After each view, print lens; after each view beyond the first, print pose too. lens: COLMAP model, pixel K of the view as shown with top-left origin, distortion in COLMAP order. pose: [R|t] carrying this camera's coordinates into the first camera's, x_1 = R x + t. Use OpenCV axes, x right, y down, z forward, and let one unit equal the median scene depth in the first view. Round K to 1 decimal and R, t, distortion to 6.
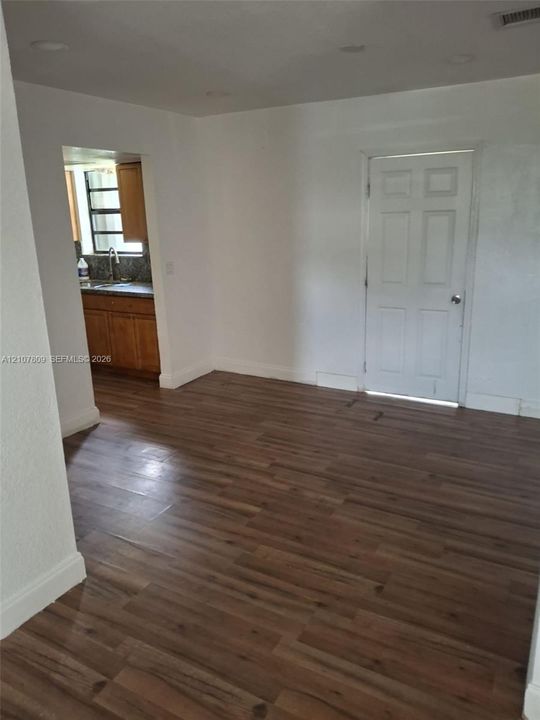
lens RADIAL K [[541.0, 0, 270.0], [0, 541.0, 360.0], [0, 0, 1]] dist [0.010286, -0.057314]
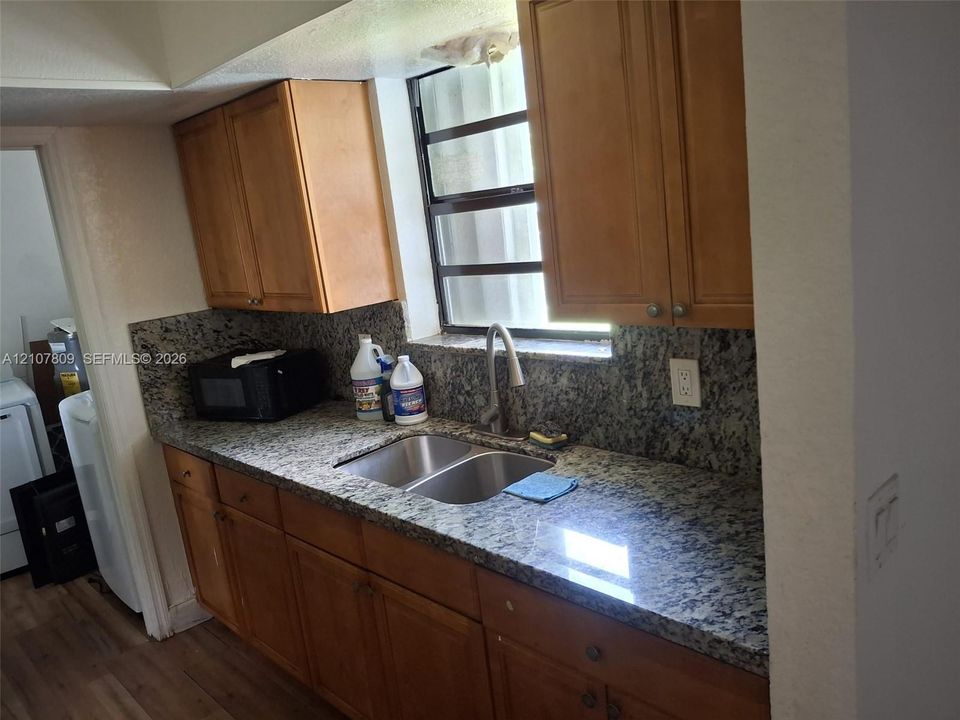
lens RADIAL K [[725.0, 0, 480.0], [0, 725.0, 360.0], [0, 0, 1]] dist [0.079300, -0.141114]
pose [[0.958302, -0.024311, -0.284721, -0.186020], [0.007542, 0.998179, -0.059846, -0.160095], [0.285657, 0.055203, 0.956741, 0.610736]]
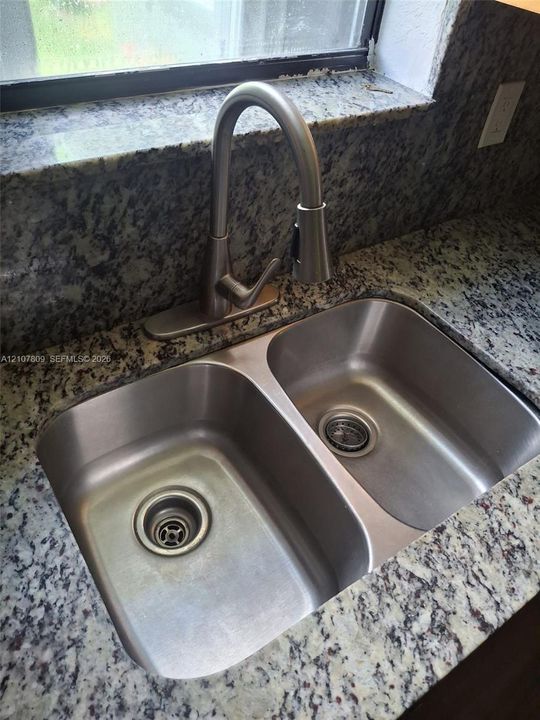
lens RADIAL K [[541.0, 0, 270.0], [0, 541.0, 360.0], [0, 0, 1]] dist [0.010286, -0.057314]
pose [[0.429847, -0.574991, 0.696144, -0.388782], [0.139220, 0.803995, 0.578108, -0.215352], [-0.892104, -0.151581, 0.425645, 0.905435]]
